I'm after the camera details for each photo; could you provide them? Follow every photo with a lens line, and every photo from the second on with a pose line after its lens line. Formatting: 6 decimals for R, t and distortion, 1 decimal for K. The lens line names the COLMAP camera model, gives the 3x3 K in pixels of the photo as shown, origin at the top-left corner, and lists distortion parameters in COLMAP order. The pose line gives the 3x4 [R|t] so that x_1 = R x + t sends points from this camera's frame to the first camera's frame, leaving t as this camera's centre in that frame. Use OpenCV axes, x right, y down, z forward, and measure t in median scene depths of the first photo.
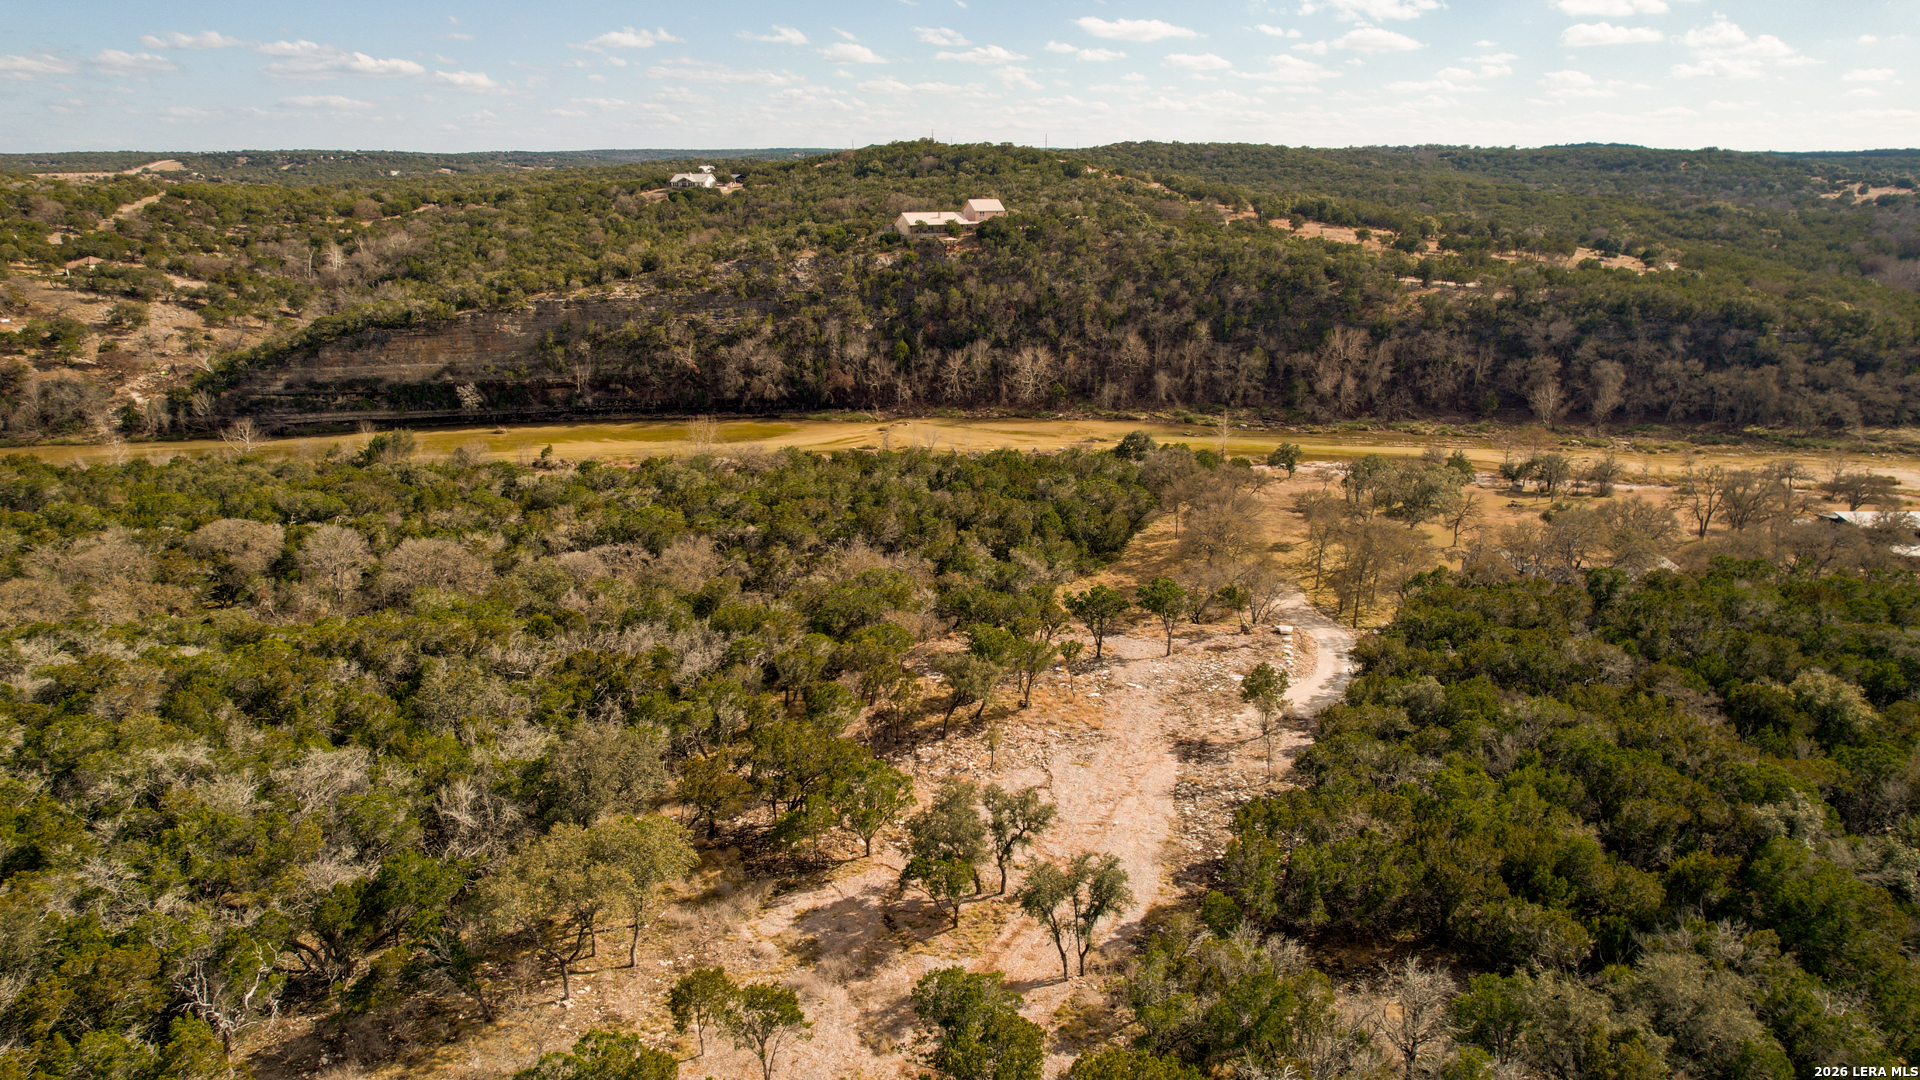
lens RADIAL K [[1232.8, 0, 956.5], [0, 1232.8, 543.1], [0, 0, 1]] dist [-0.061066, 0.043056]
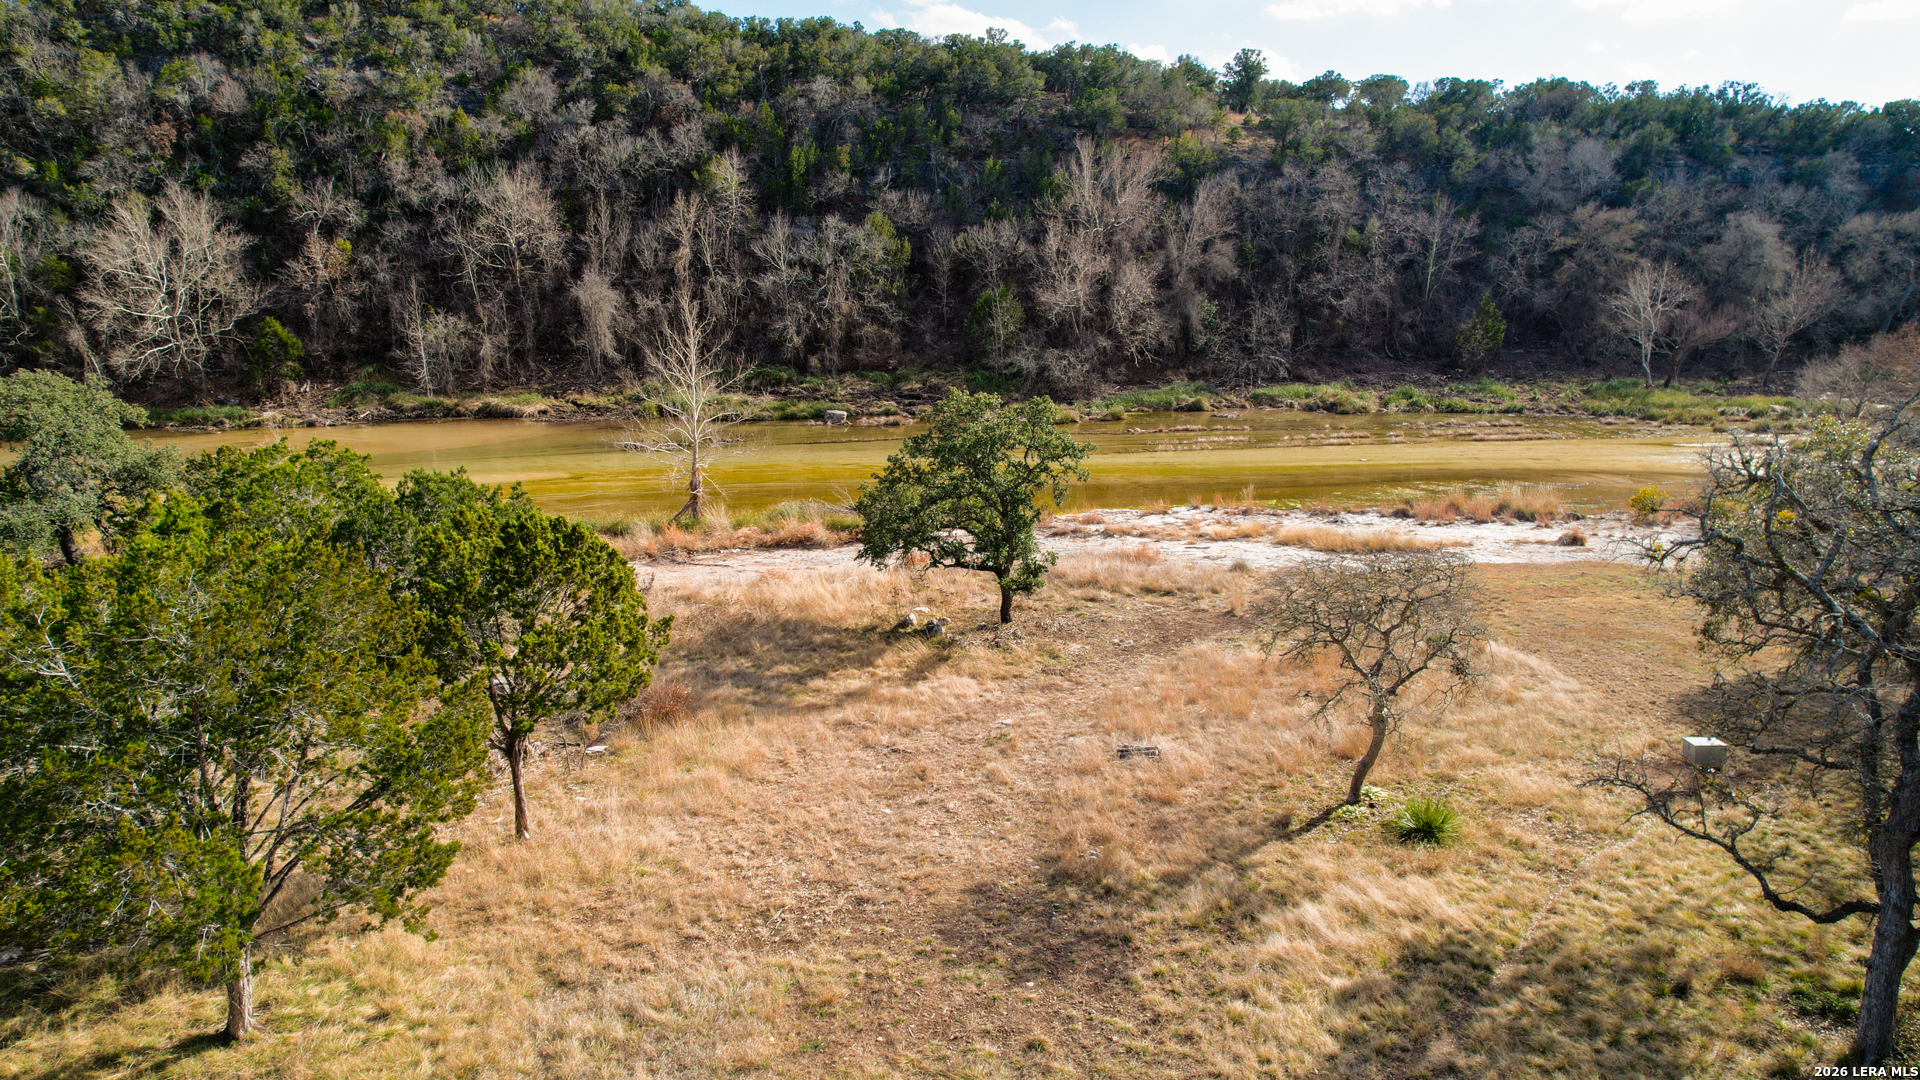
lens RADIAL K [[1232.8, 0, 956.5], [0, 1232.8, 543.1], [0, 0, 1]] dist [-0.061066, 0.043056]
pose [[0.968314, -0.065177, 0.241082, 0.176258], [0.078756, 0.995780, -0.047116, -0.042575], [-0.236993, 0.064610, 0.969361, 0.654294]]
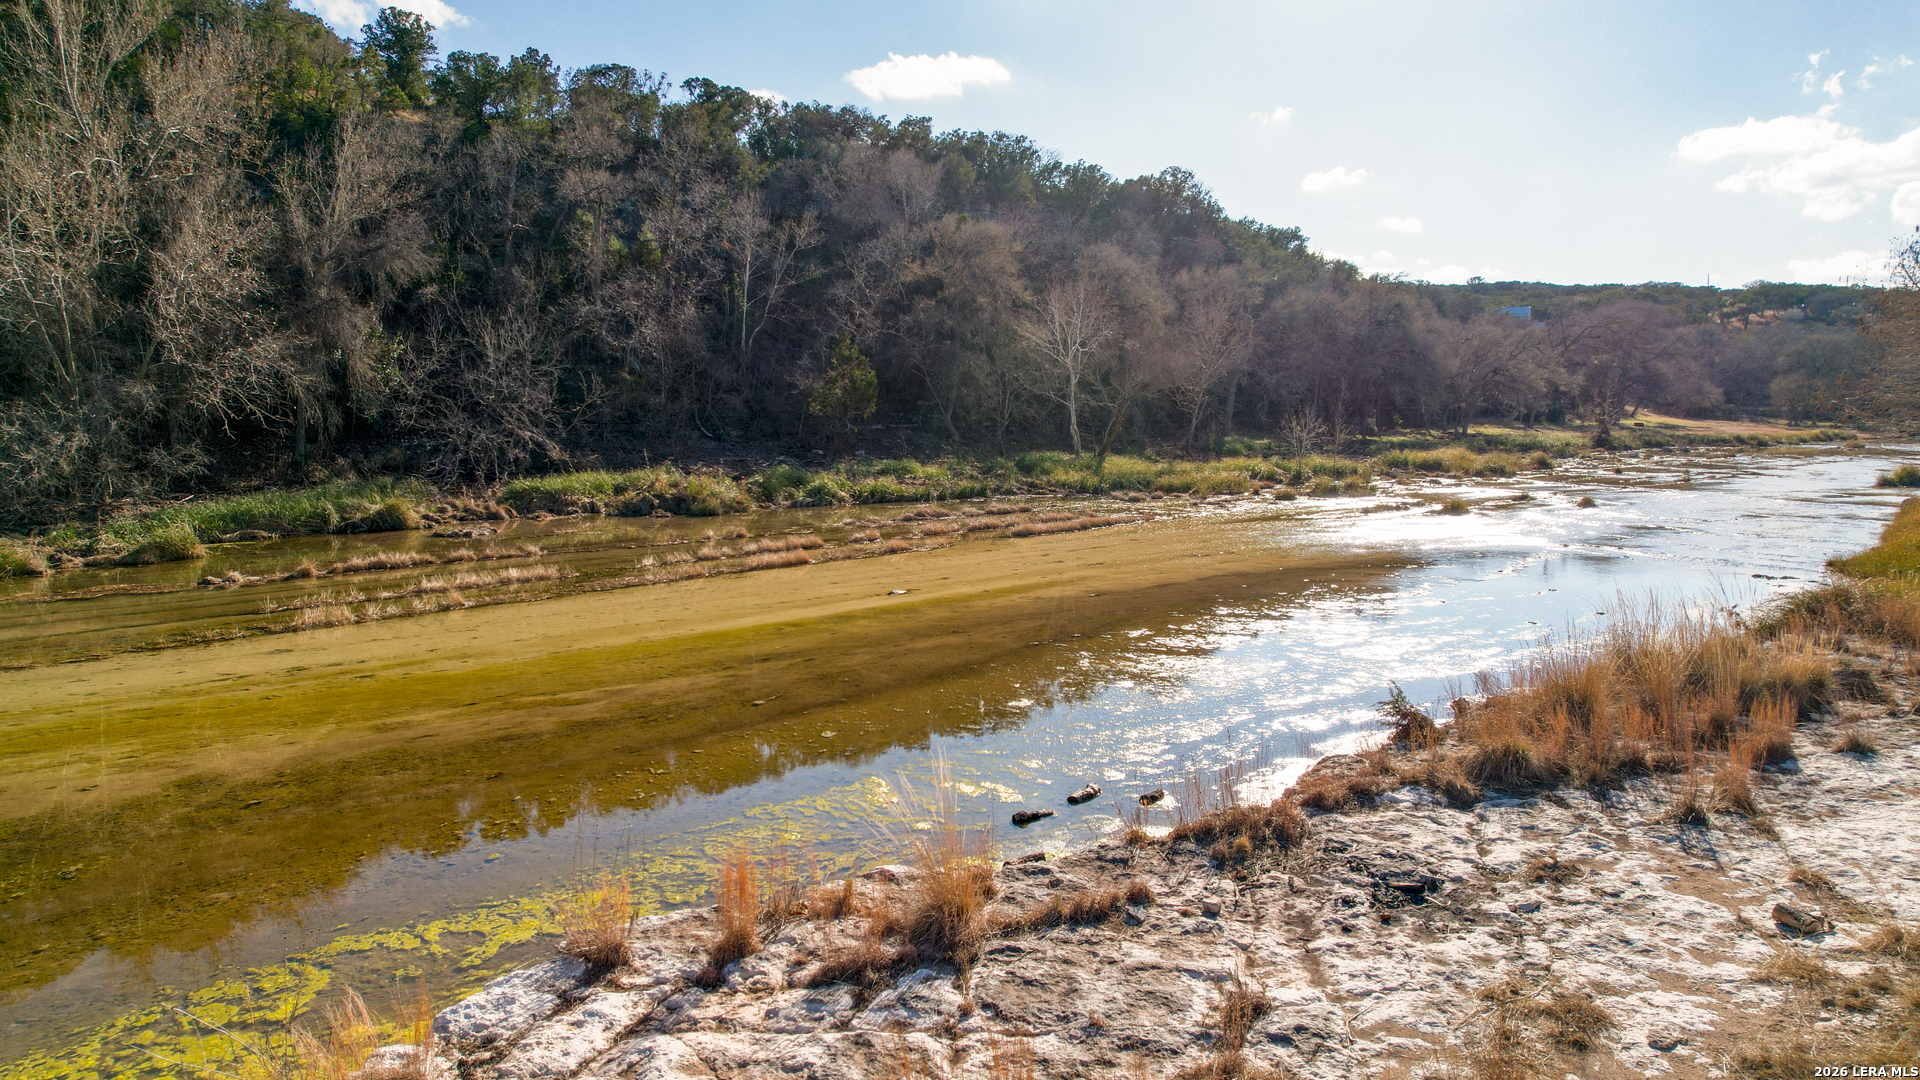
lens RADIAL K [[1232.8, 0, 956.5], [0, 1232.8, 543.1], [0, 0, 1]] dist [-0.061066, 0.043056]
pose [[0.609801, -0.093565, 0.787012, 0.246654], [0.237278, 0.969013, -0.068648, -0.061034], [-0.756202, 0.228603, 0.613106, 0.815243]]
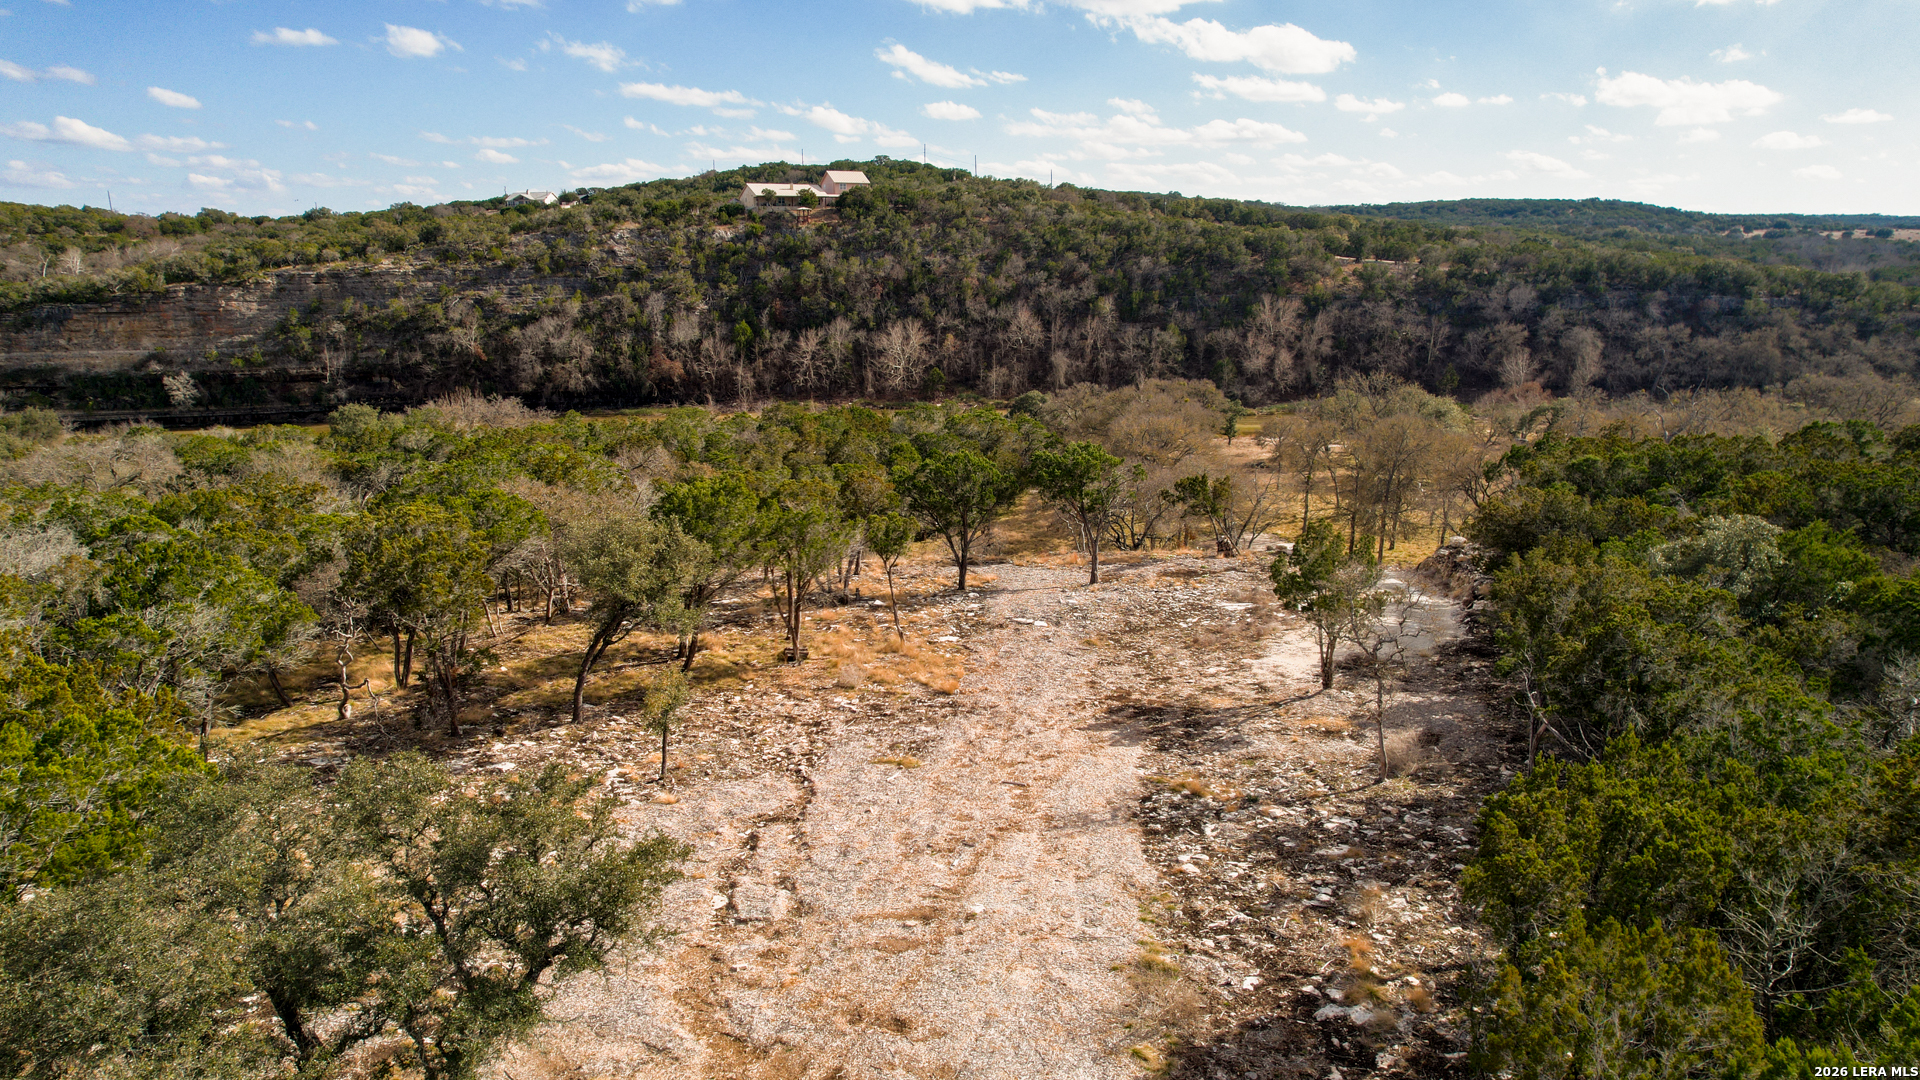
lens RADIAL K [[1232.8, 0, 956.5], [0, 1232.8, 543.1], [0, 0, 1]] dist [-0.061066, 0.043056]
pose [[0.996534, -0.024913, 0.079372, 0.028905], [0.030484, 0.997097, -0.069771, 0.043921], [-0.077403, 0.071948, 0.994400, 0.191775]]
